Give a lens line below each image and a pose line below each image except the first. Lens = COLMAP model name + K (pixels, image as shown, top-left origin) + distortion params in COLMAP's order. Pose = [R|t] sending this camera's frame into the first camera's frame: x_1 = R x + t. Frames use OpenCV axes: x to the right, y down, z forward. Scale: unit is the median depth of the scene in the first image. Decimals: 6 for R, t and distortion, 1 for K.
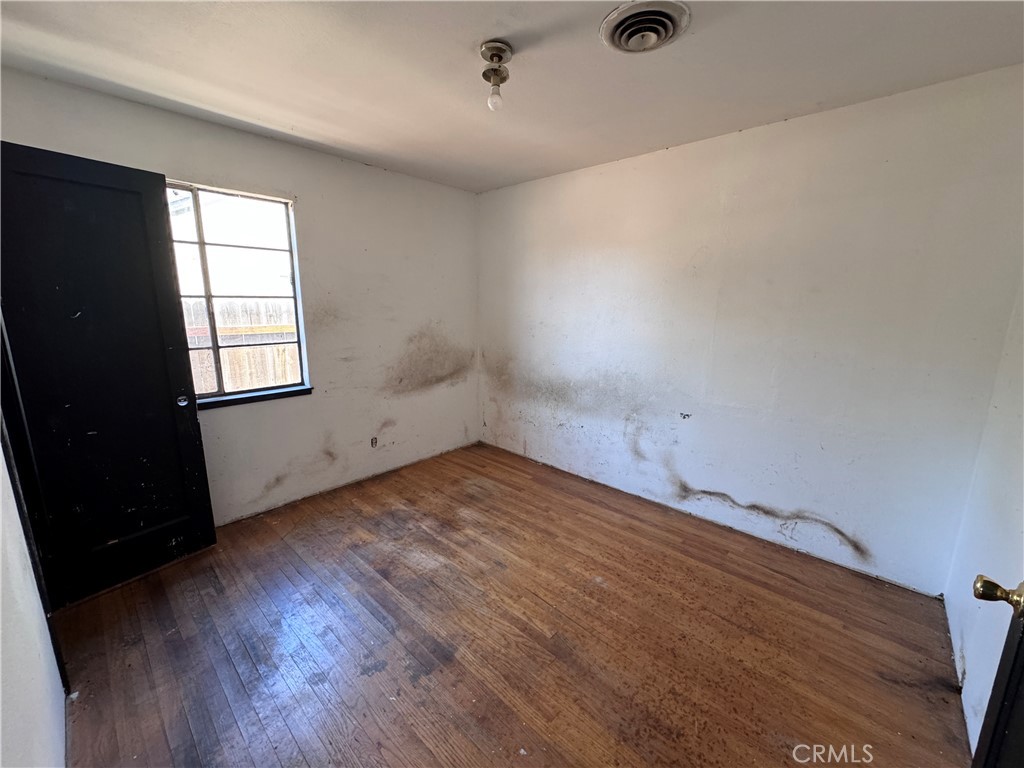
lens RADIAL K [[407.9, 0, 512.8], [0, 407.9, 380.9], [0, 0, 1]] dist [-0.001420, -0.000048]
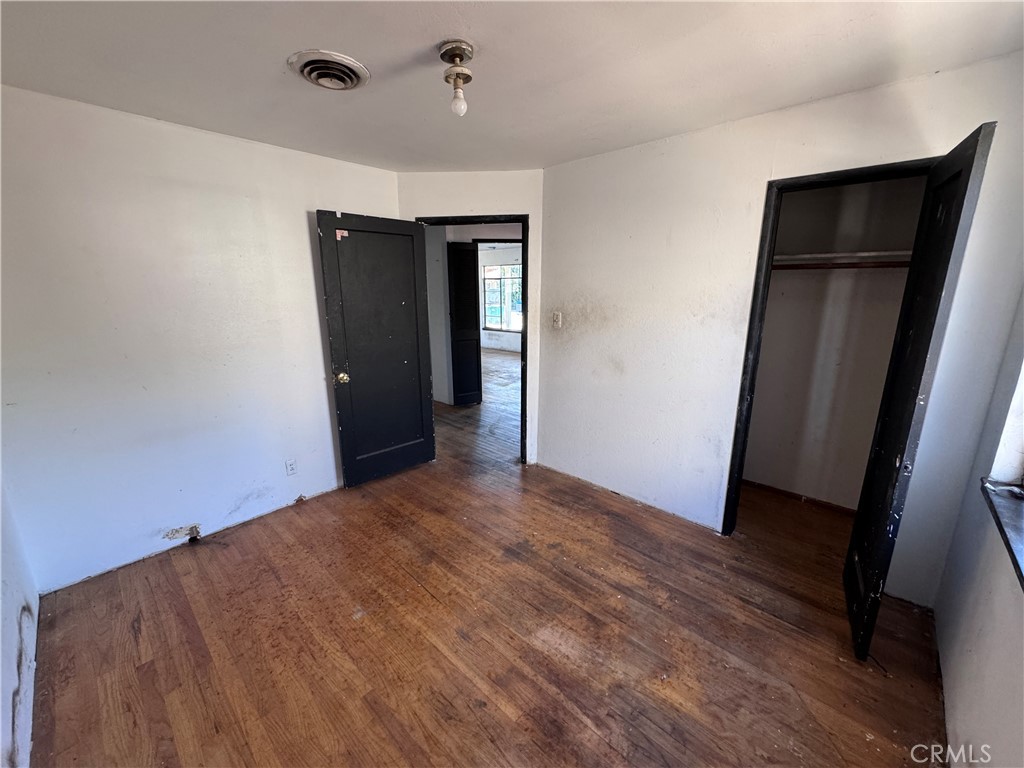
lens RADIAL K [[407.9, 0, 513.4], [0, 407.9, 388.1], [0, 0, 1]] dist [-0.001420, -0.000048]
pose [[-0.999946, -0.009804, -0.003547, -0.124429], [-0.010384, 0.906109, 0.422916, -0.351147], [-0.000932, 0.422930, -0.906162, 1.544610]]
